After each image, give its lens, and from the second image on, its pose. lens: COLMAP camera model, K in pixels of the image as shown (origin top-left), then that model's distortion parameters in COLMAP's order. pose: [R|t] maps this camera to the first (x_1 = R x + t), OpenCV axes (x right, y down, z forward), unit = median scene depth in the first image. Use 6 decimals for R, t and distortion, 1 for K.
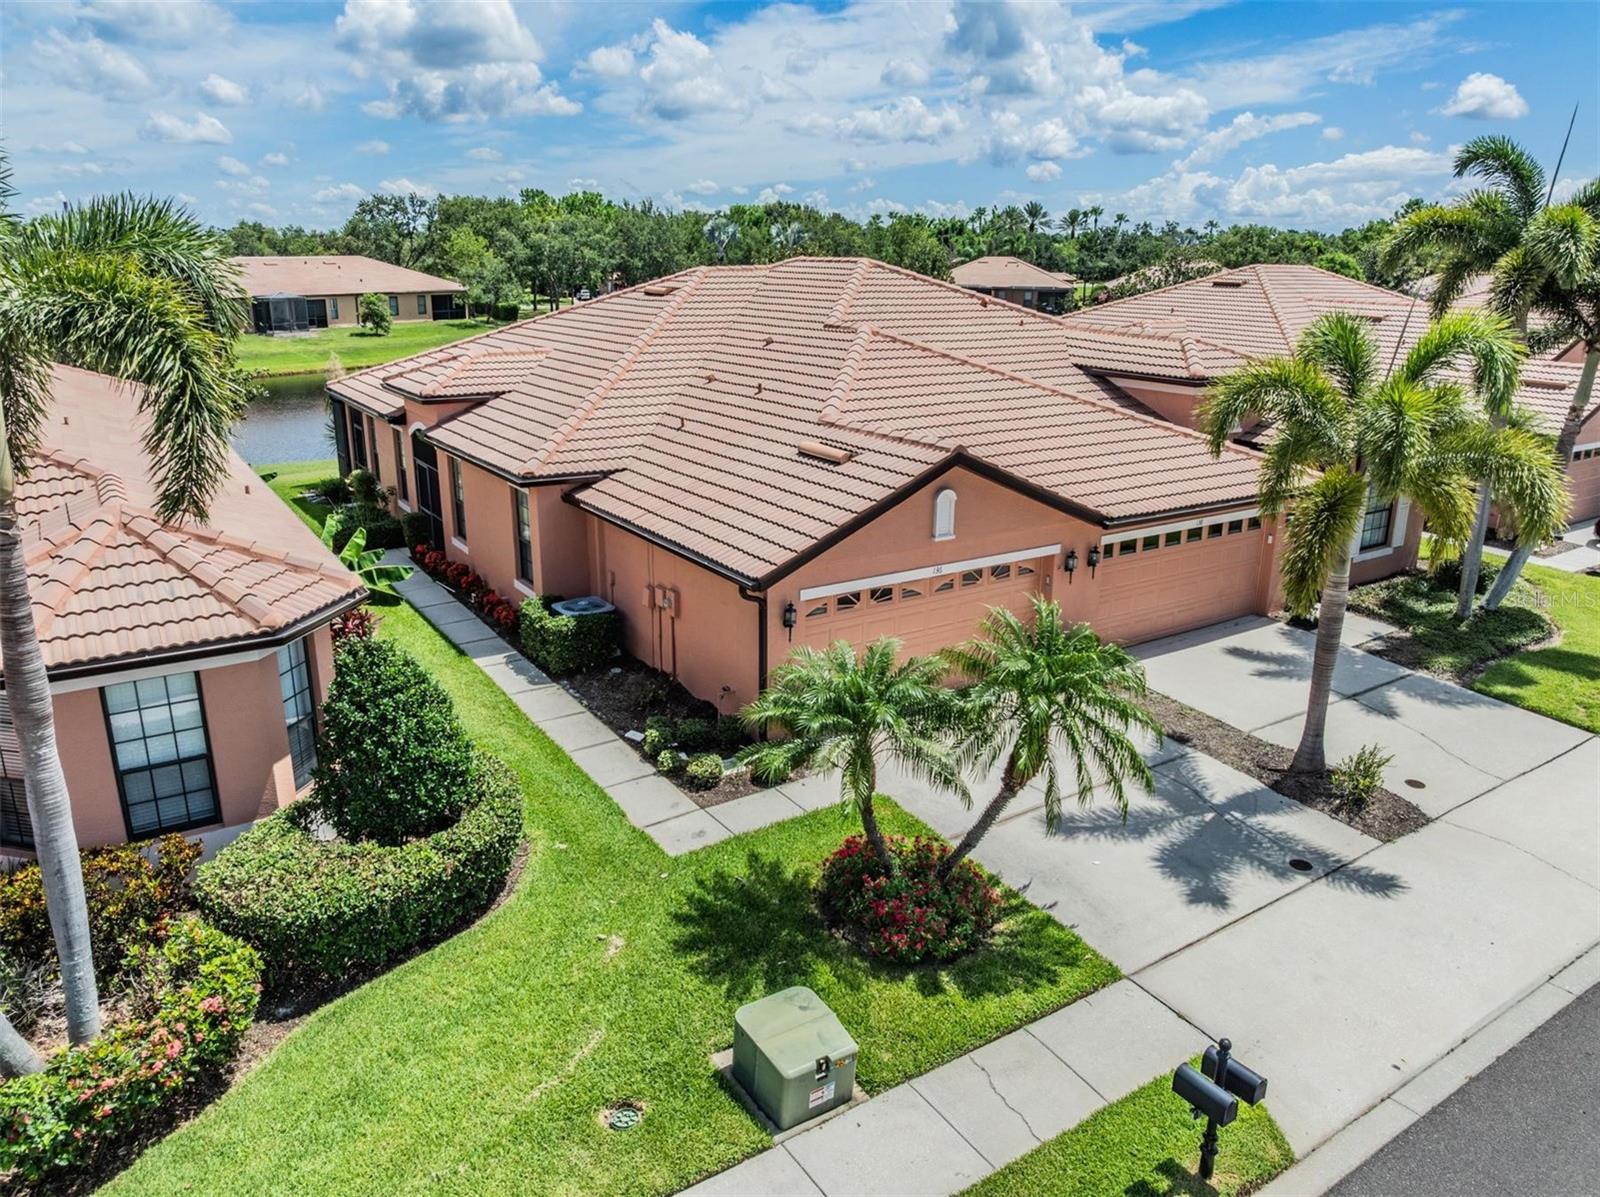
lens RADIAL K [[1131.0, 0, 801.4], [0, 1131.0, 586.0], [0, 0, 1]] dist [-0.049078, 0.014746]
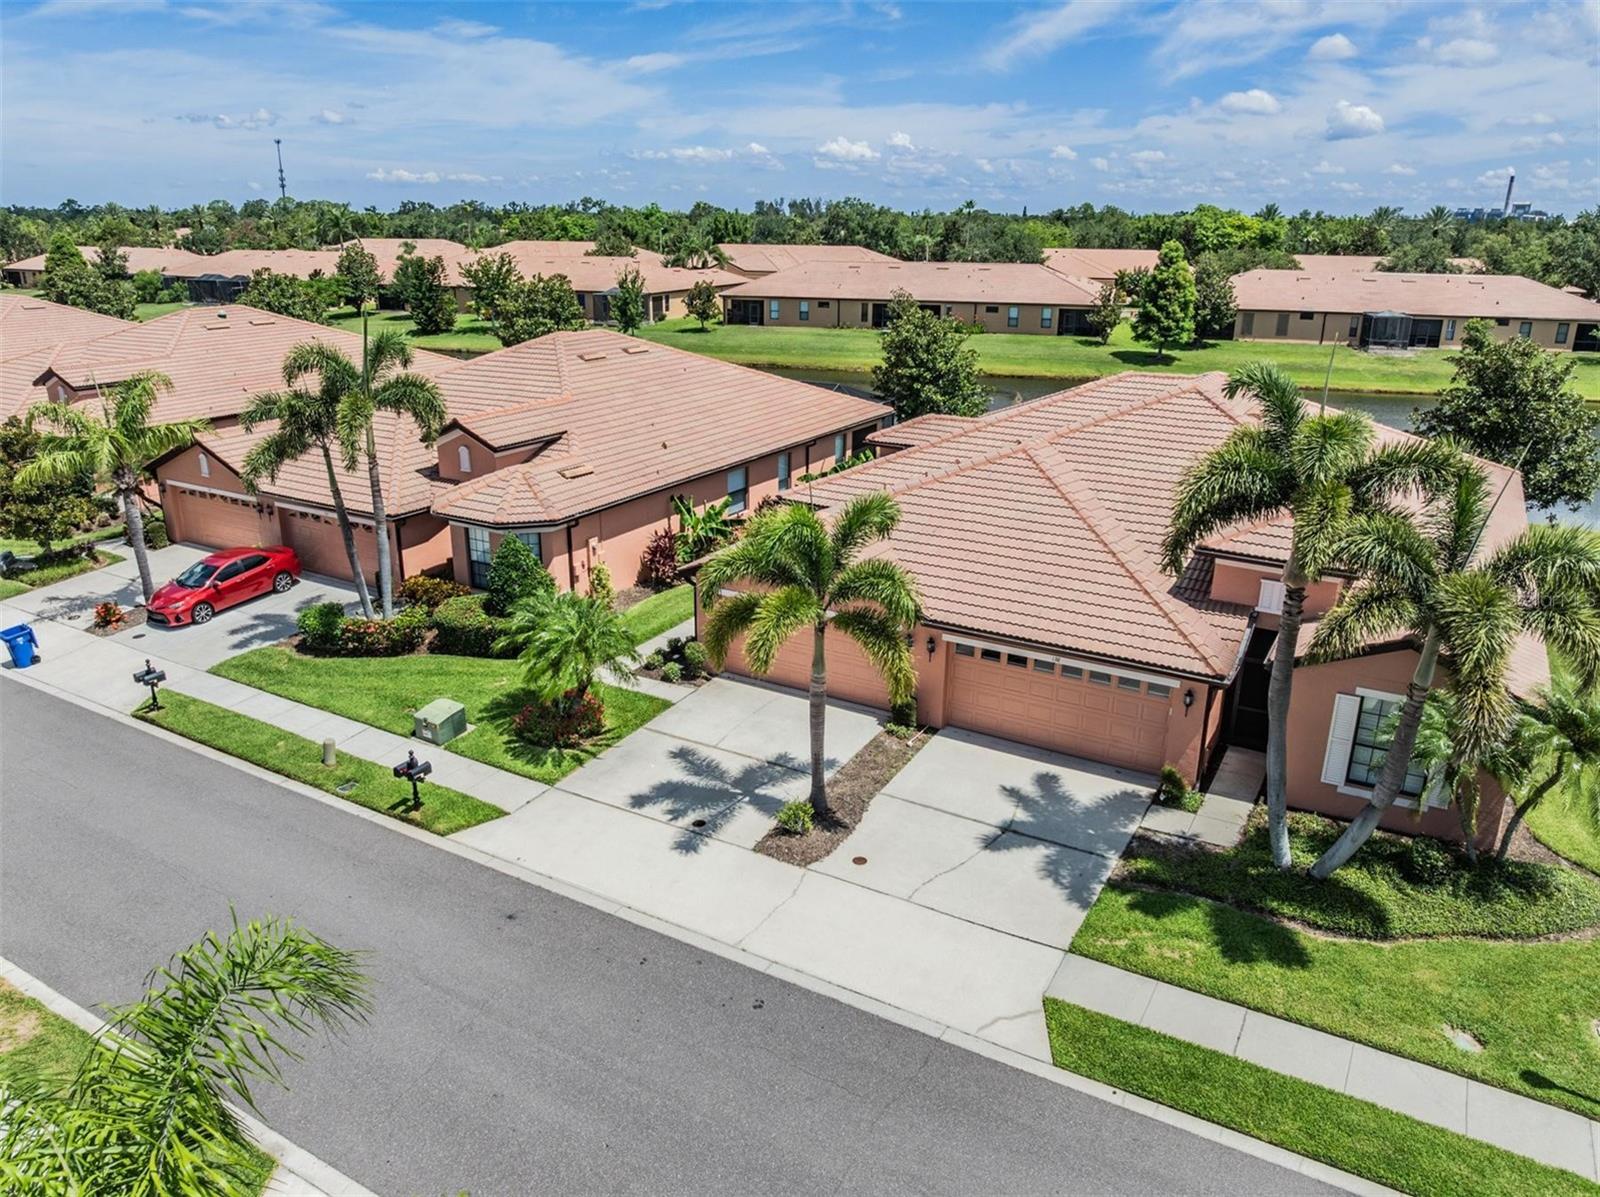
lens RADIAL K [[1131.0, 0, 792.7], [0, 1131.0, 611.9], [0, 0, 1]] dist [-0.049078, 0.014746]
pose [[0.439718, 0.294283, -0.848555, 1.265962], [-0.256717, 0.946561, 0.195242, -0.273003], [0.860665, 0.131988, 0.491767, 0.202529]]
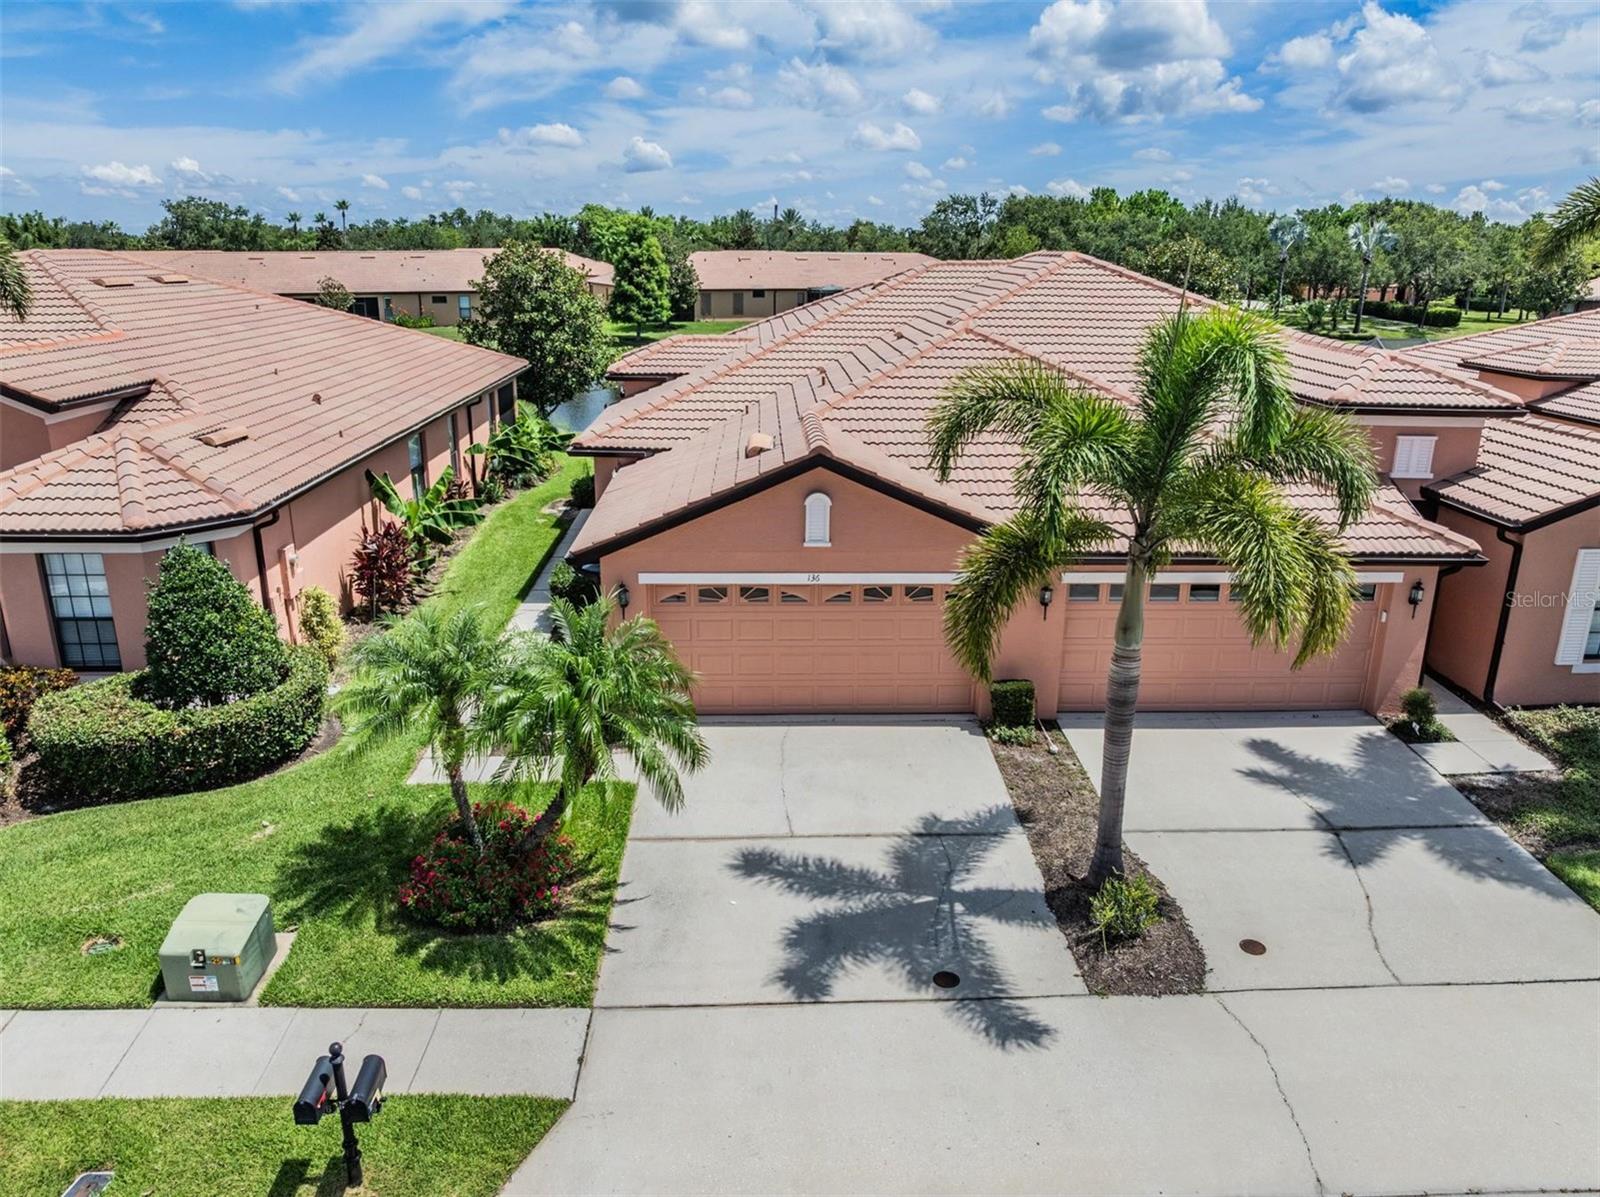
lens RADIAL K [[1131.0, 0, 801.9], [0, 1131.0, 593.0], [0, 0, 1]] dist [-0.049078, 0.014746]
pose [[0.855365, 0.150139, -0.495791, 0.514173], [-0.147758, 0.988032, 0.044282, -0.036925], [0.496505, 0.035379, 0.867312, 0.157504]]
